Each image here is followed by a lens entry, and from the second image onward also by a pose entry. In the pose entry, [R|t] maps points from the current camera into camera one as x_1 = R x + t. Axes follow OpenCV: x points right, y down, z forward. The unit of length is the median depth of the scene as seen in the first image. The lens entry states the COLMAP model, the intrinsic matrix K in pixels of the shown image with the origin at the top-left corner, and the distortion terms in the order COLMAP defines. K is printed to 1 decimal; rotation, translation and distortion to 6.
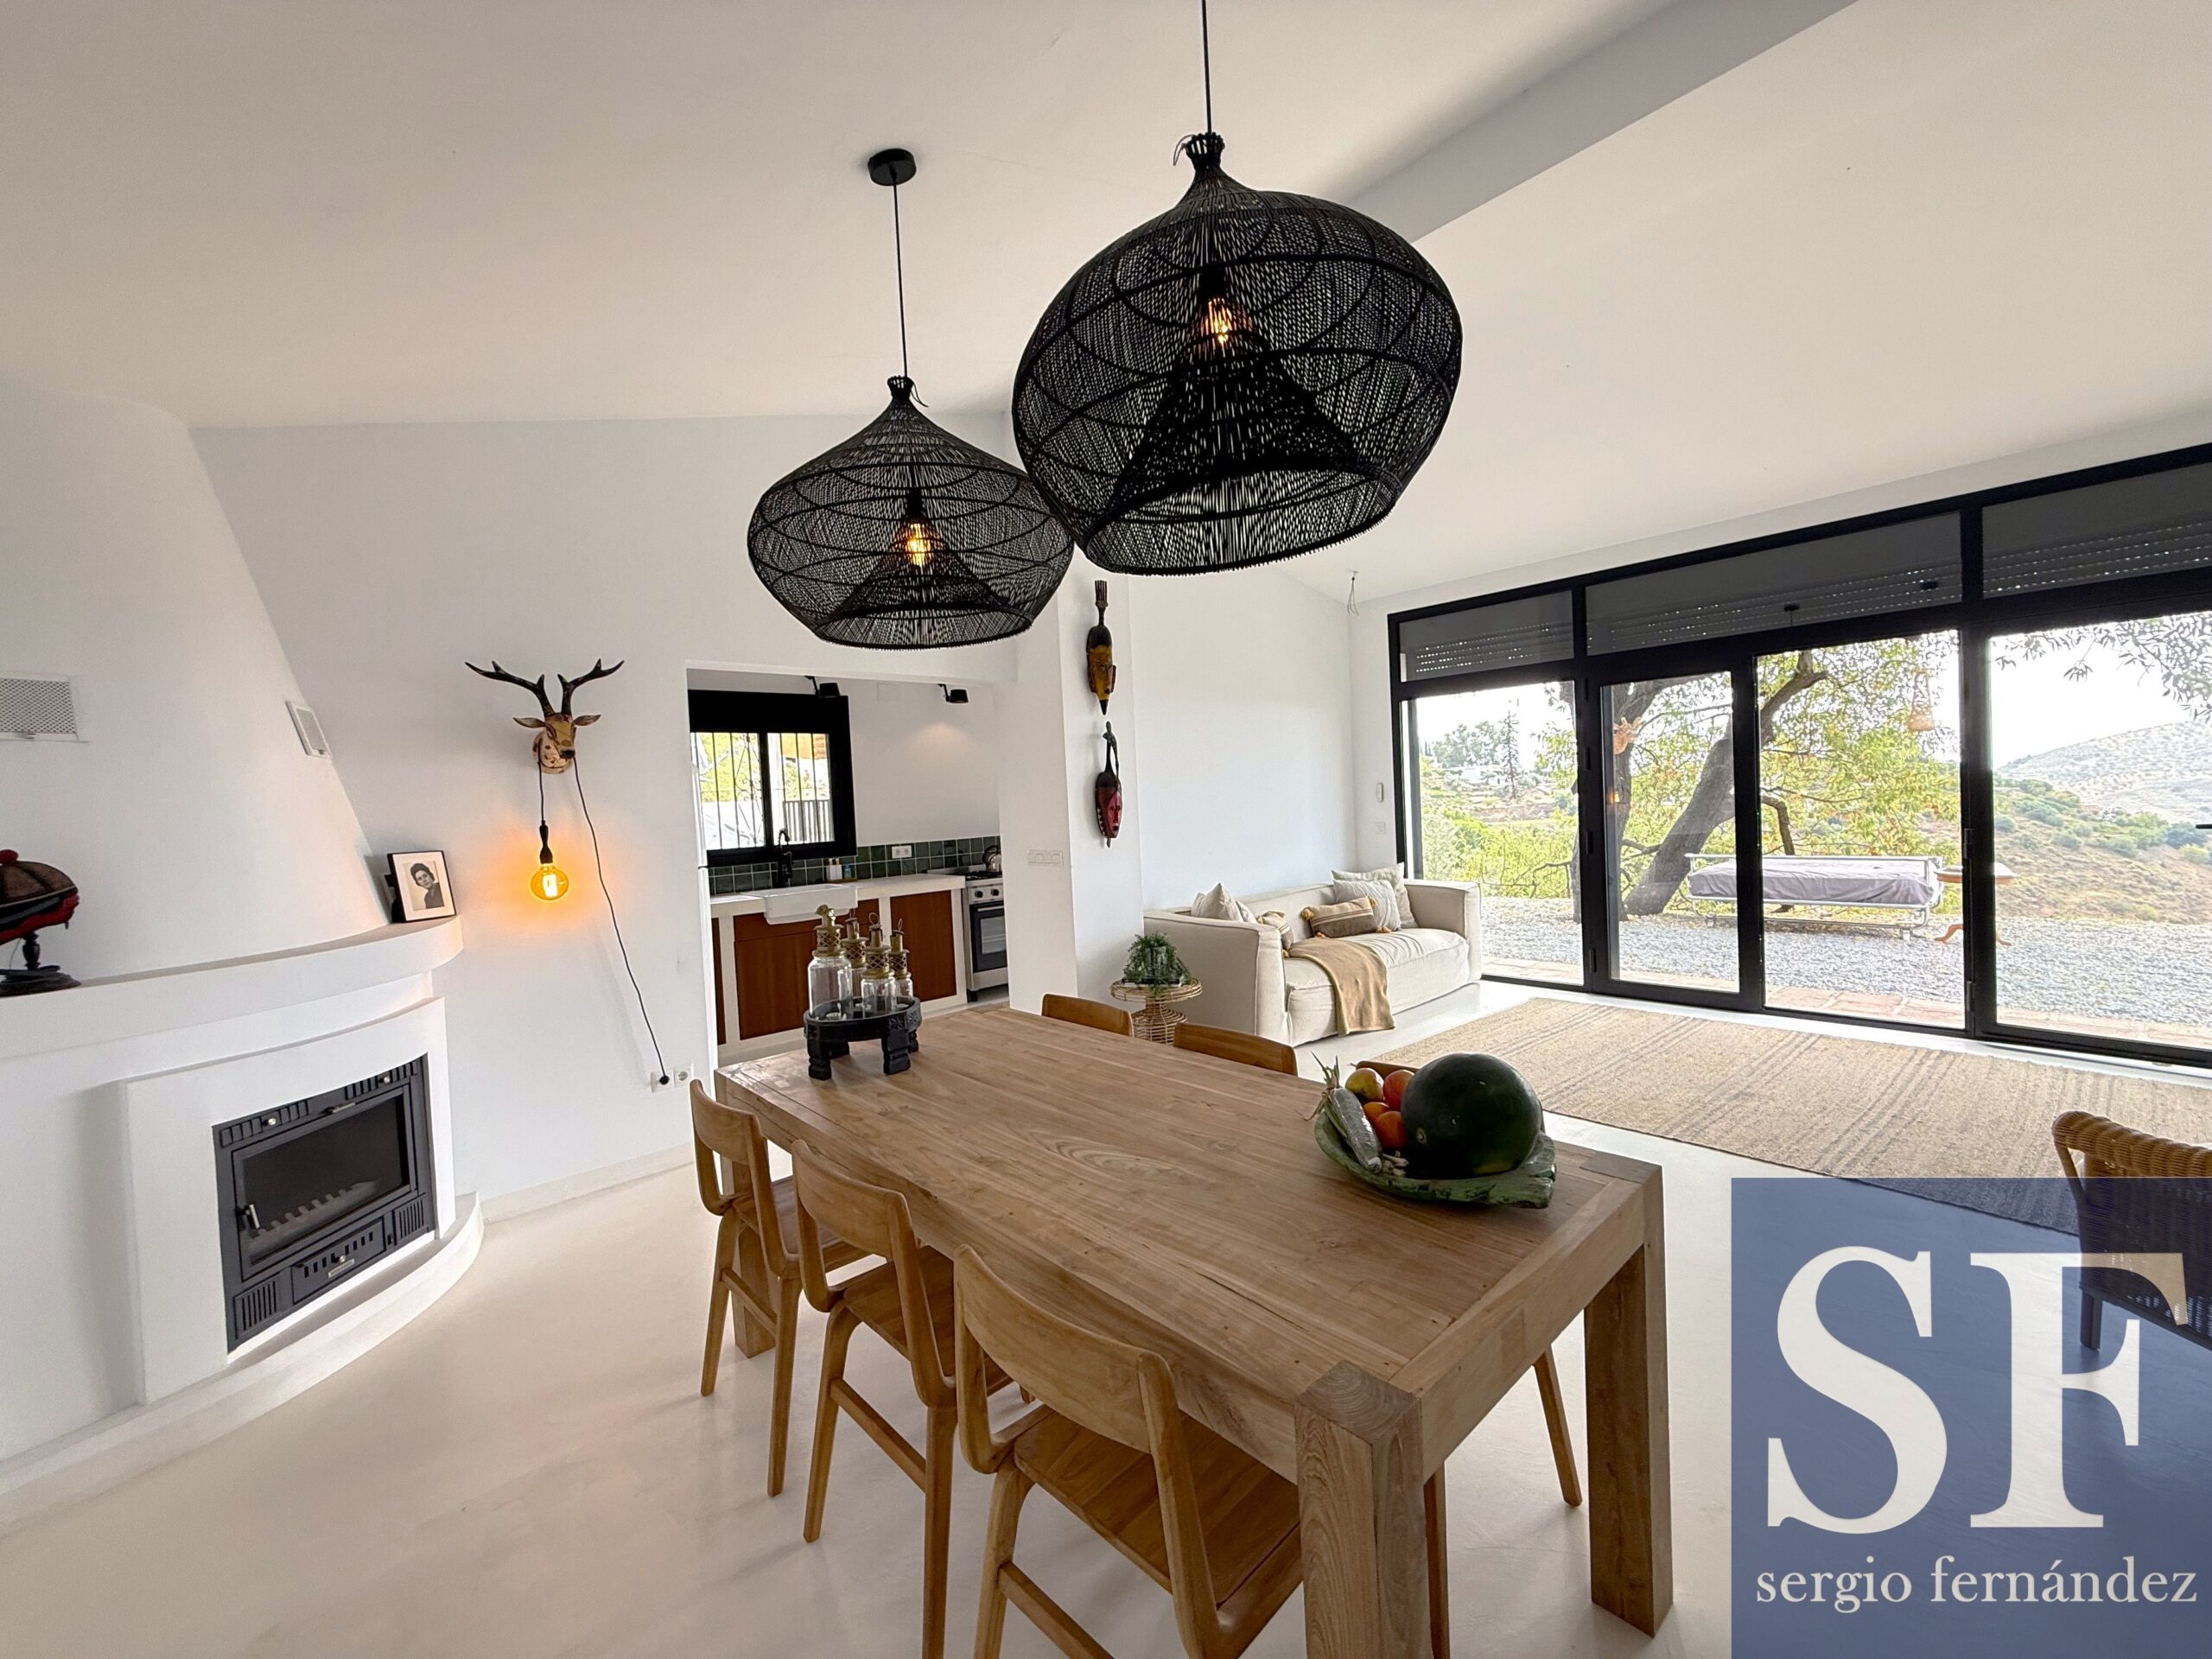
lens RADIAL K [[882.7, 0, 1096.7], [0, 882.7, 831.8], [0, 0, 1]] dist [-0.001455, -0.000490]
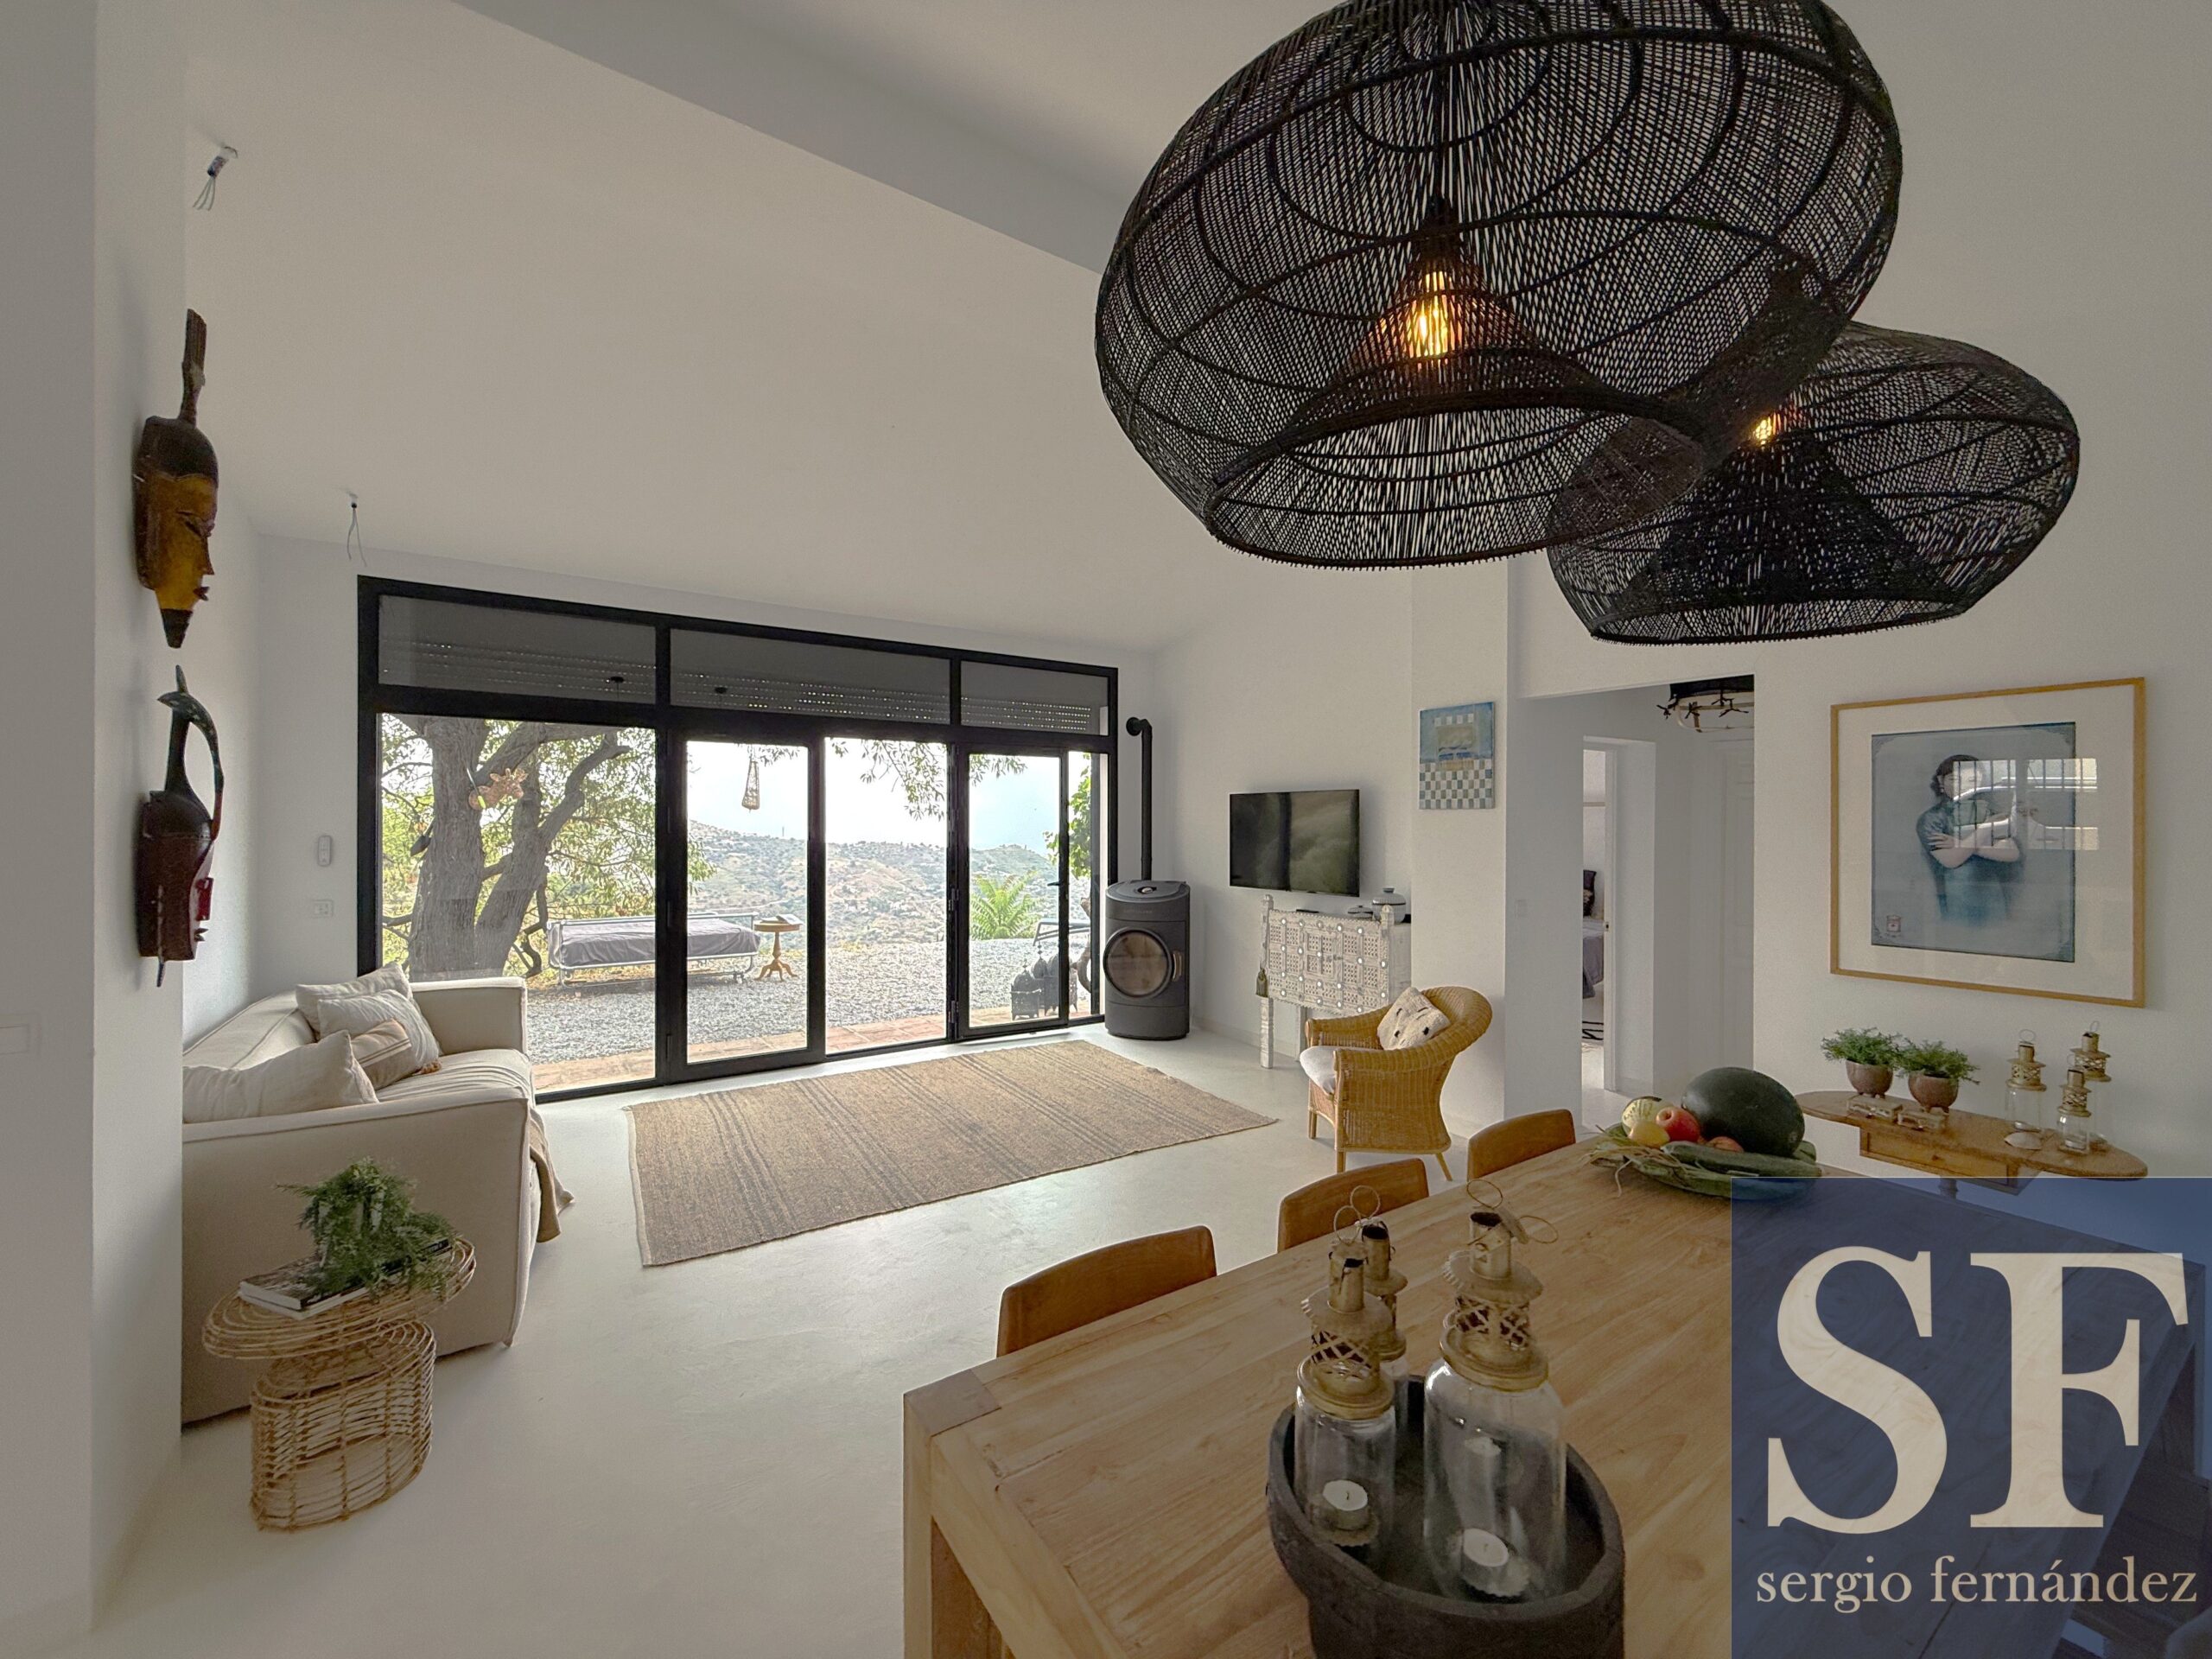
lens RADIAL K [[882.7, 0, 1108.2], [0, 882.7, 831.8], [0, 0, 1]] dist [-0.001455, -0.000490]
pose [[0.133280, 0.042358, 0.990173, -0.271992], [0.024737, 0.998633, -0.046050, -0.018933], [-0.990770, 0.030631, 0.132050, 0.454170]]
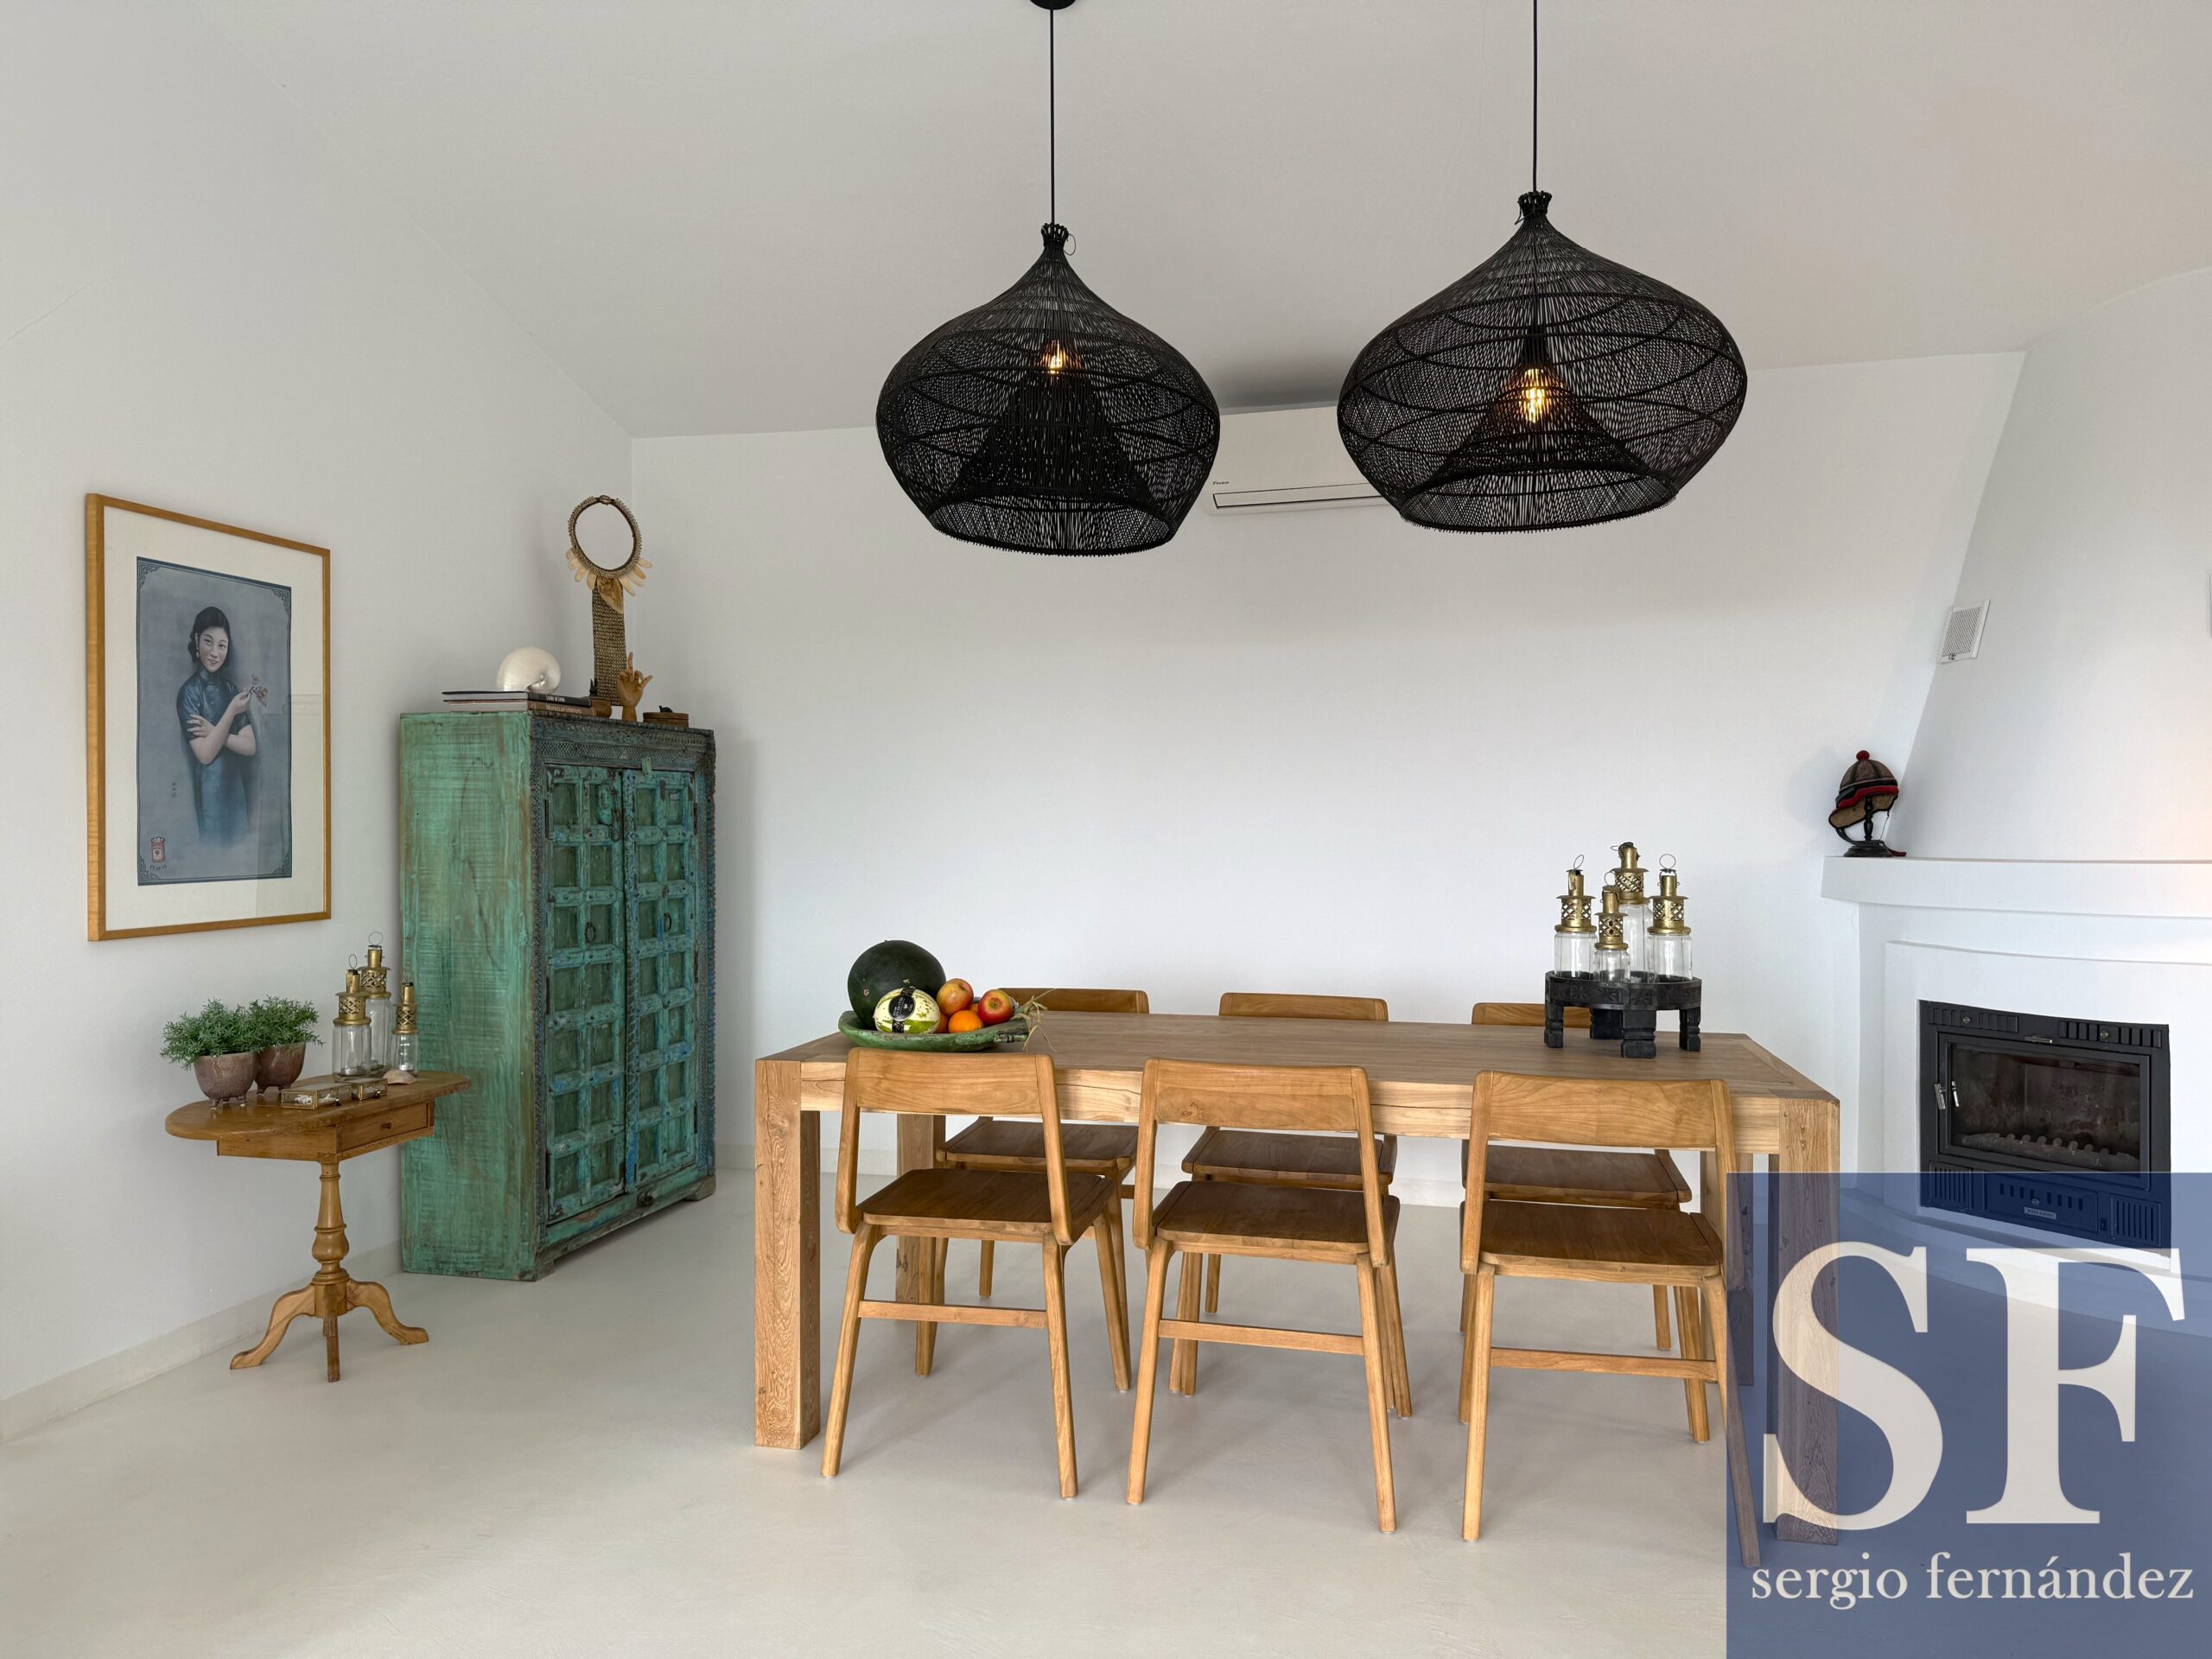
lens RADIAL K [[1569.6, 0, 1093.0], [0, 1569.6, 831.2], [0, 0, 1]] dist [0.059851, -0.024548]
pose [[-0.810388, 0.057793, -0.583036, 0.395742], [0.025082, 0.997633, 0.064027, -0.014911], [0.585356, 0.037263, -0.809919, 0.790709]]
